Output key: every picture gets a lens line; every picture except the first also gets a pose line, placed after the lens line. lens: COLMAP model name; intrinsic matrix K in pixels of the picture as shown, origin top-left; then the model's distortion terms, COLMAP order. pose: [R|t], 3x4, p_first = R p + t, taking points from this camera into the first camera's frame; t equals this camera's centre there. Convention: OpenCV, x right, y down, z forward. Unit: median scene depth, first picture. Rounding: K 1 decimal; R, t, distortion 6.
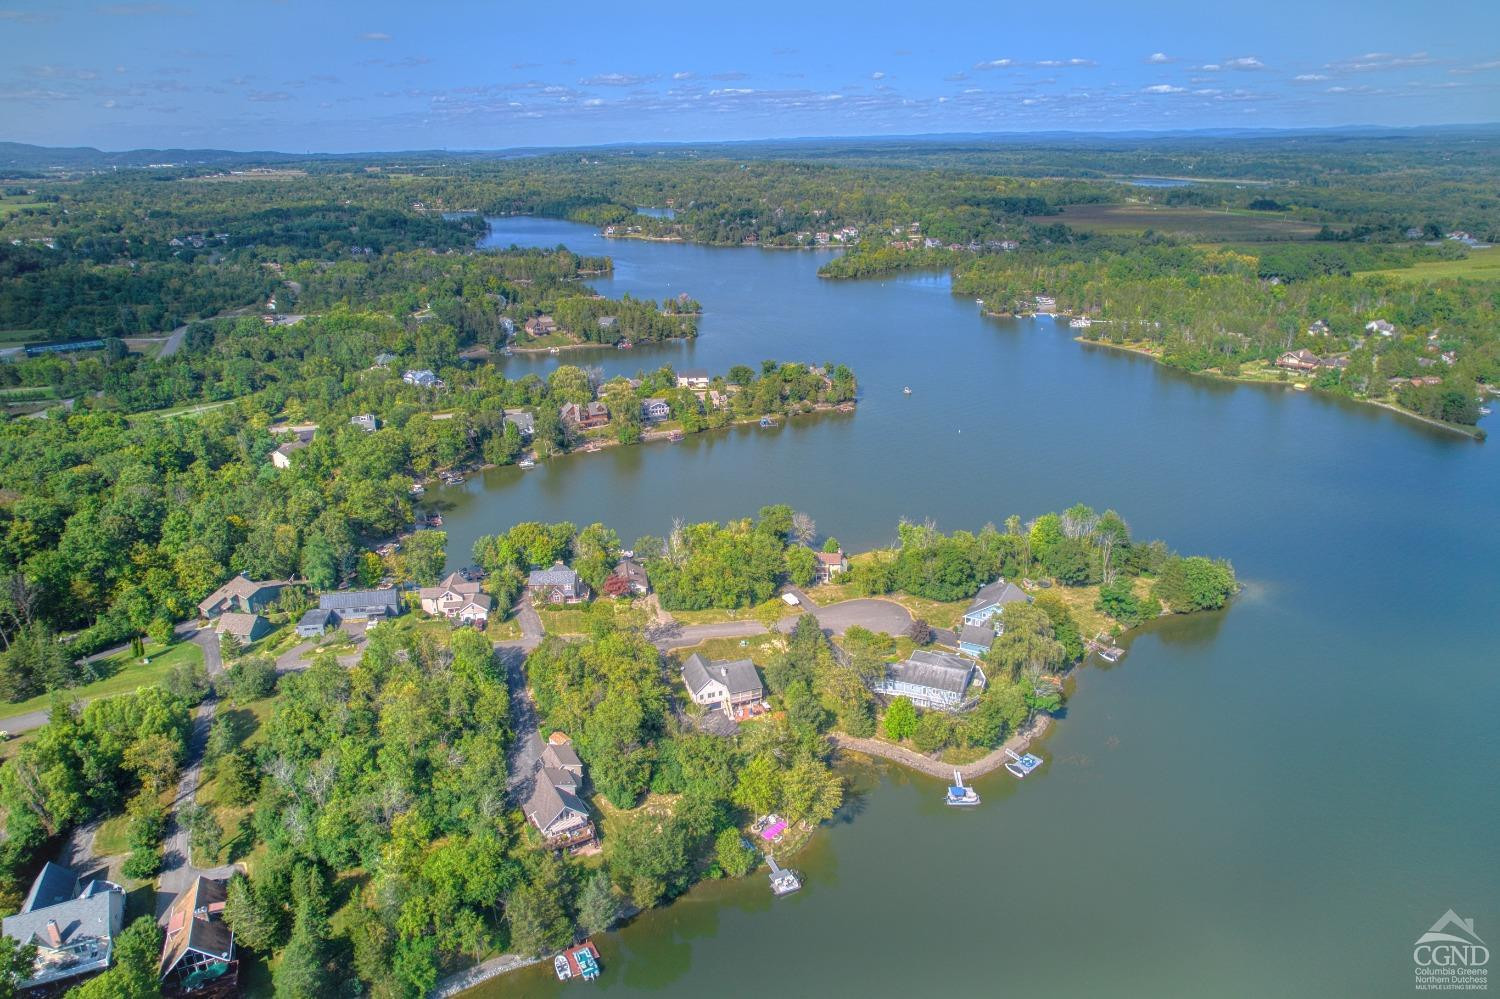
lens RADIAL K [[963.5, 0, 753.4], [0, 963.5, 495.1], [0, 0, 1]] dist [-0.083528, 0.077478]
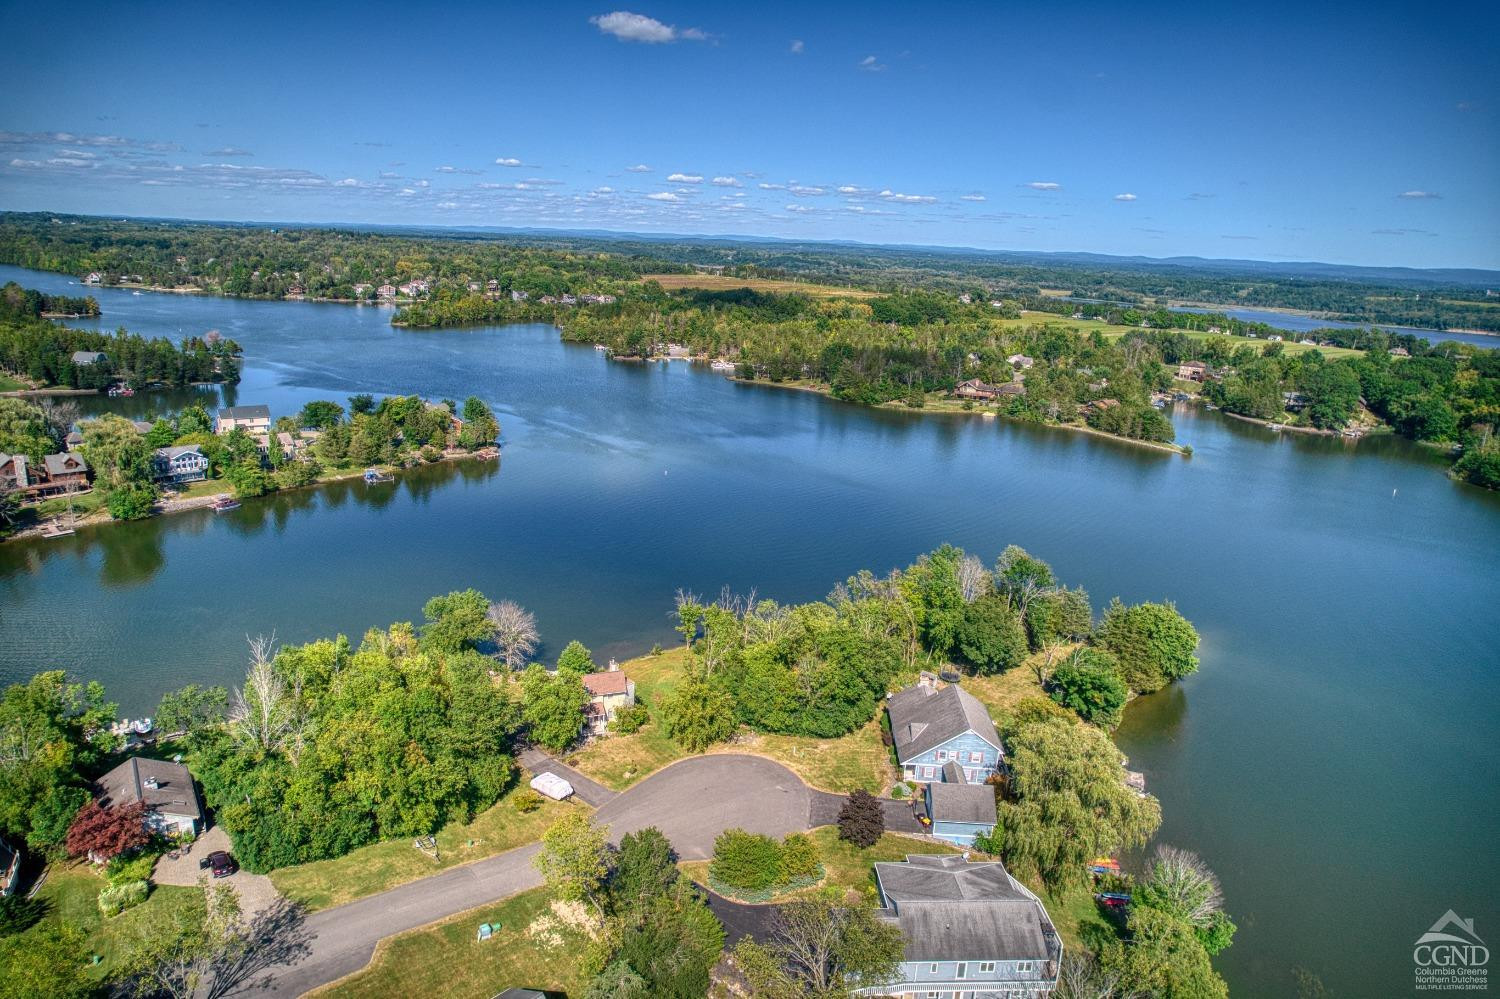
lens RADIAL K [[963.5, 0, 753.4], [0, 963.5, 495.1], [0, 0, 1]] dist [-0.083528, 0.077478]
pose [[0.897879, -0.053129, 0.437024, -0.028331], [0.093098, 0.993155, -0.070536, 0.004753], [-0.430285, 0.104019, 0.896680, 0.226094]]
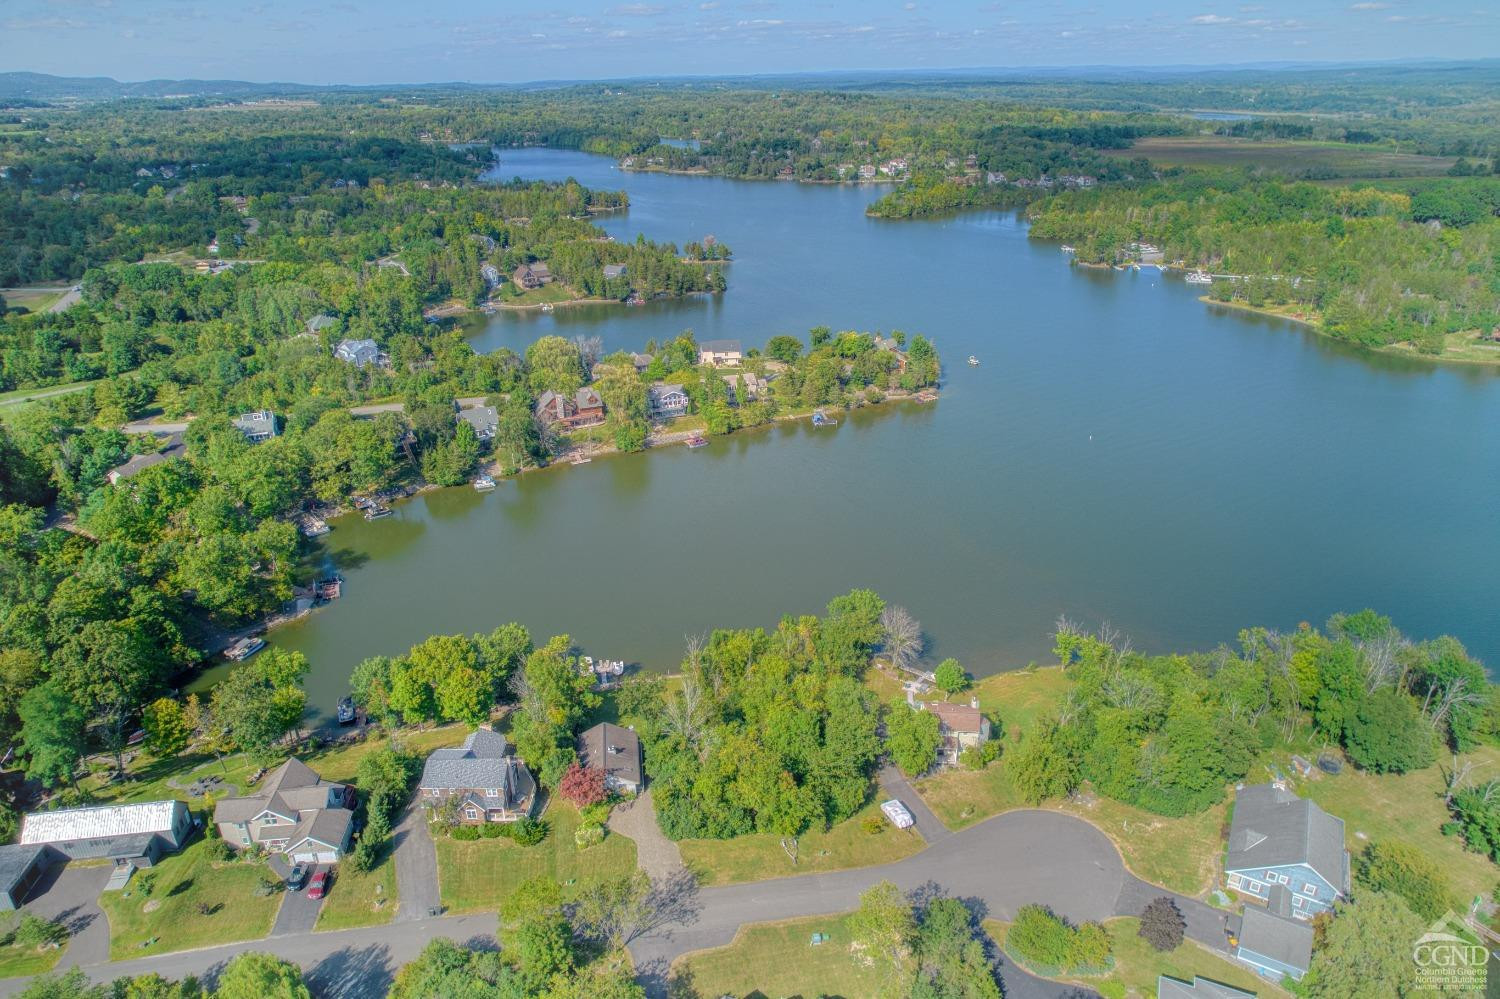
lens RADIAL K [[963.5, 0, 753.4], [0, 963.5, 495.1], [0, 0, 1]] dist [-0.083528, 0.077478]
pose [[0.999609, 0.013231, -0.024622, -0.013798], [-0.011711, 0.998076, 0.060883, -0.045022], [0.025380, -0.060571, 0.997841, 0.195833]]
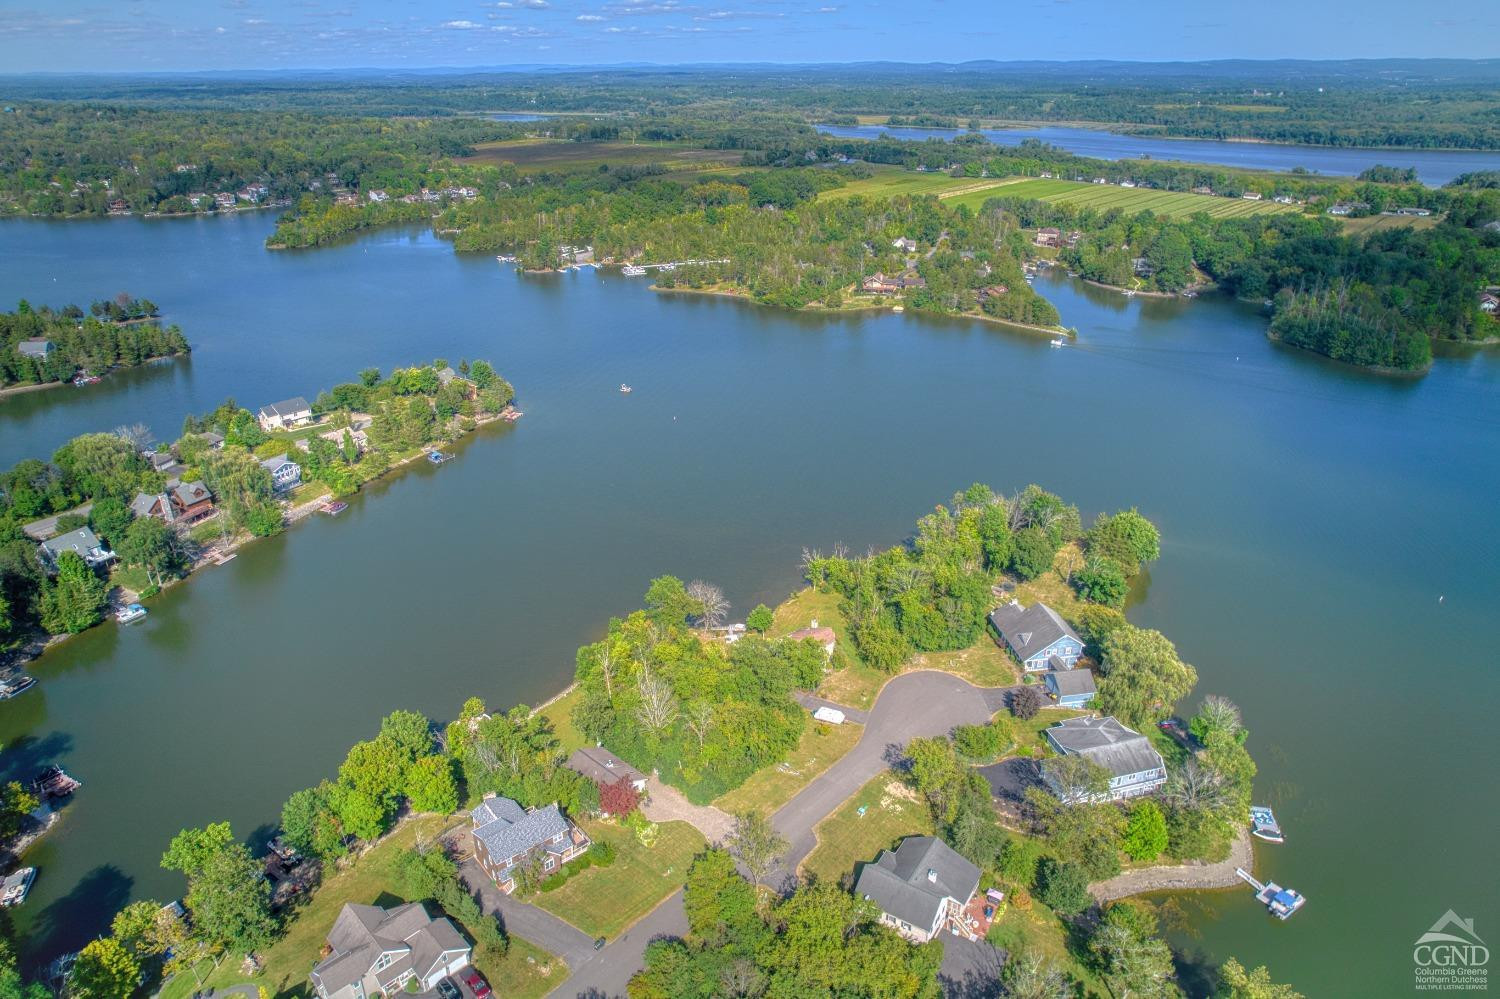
lens RADIAL K [[963.5, 0, 753.4], [0, 963.5, 495.1], [0, 0, 1]] dist [-0.083528, 0.077478]
pose [[0.793072, -0.236391, 0.561388, -0.155161], [0.203573, 0.971493, 0.121490, -0.062817], [-0.574103, 0.017933, 0.818586, 0.189596]]
